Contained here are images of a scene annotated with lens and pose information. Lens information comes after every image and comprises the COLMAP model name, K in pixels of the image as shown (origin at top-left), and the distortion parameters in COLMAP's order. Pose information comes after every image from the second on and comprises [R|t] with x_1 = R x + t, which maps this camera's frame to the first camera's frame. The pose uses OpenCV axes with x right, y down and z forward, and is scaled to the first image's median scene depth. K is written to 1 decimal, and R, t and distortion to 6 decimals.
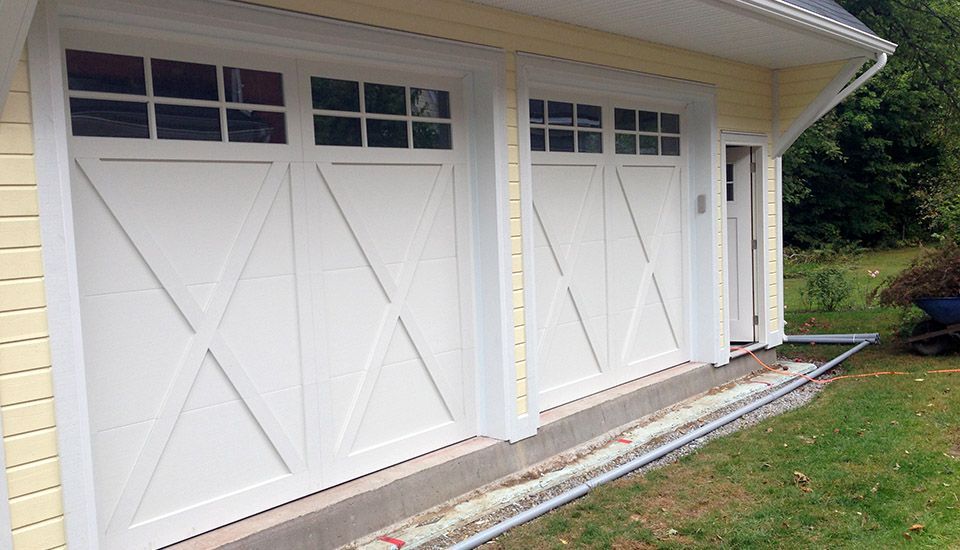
lens RADIAL K [[990.4, 0, 480.0], [0, 990.4, 275.0], [0, 0, 1]] dist [0.139718, -0.290919]
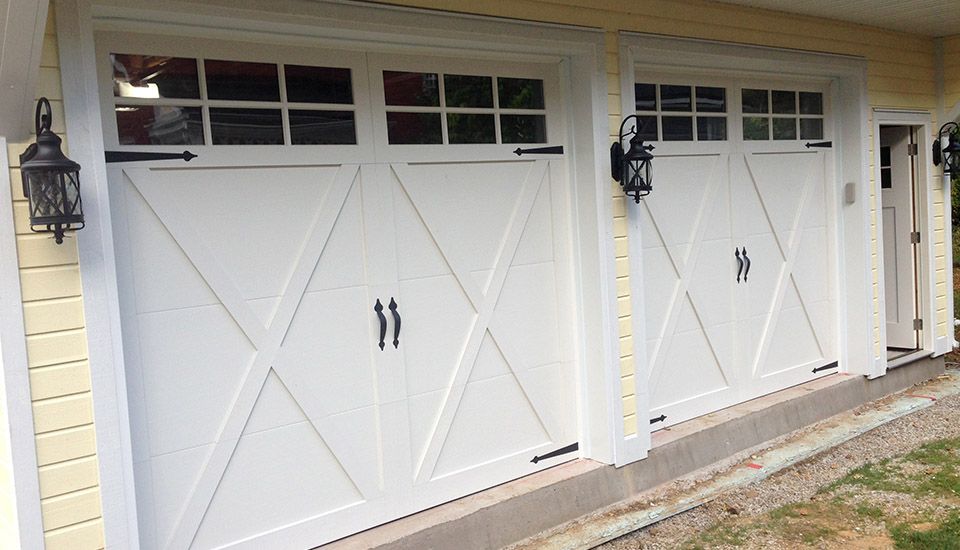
lens RADIAL K [[990.4, 0, 480.0], [0, 990.4, 275.0], [0, 0, 1]] dist [0.139718, -0.290919]
pose [[0.984904, -0.015934, -0.172369, 0.065719], [0.016734, 0.999855, 0.003186, -0.009384], [0.172293, -0.006023, 0.985027, 0.090579]]
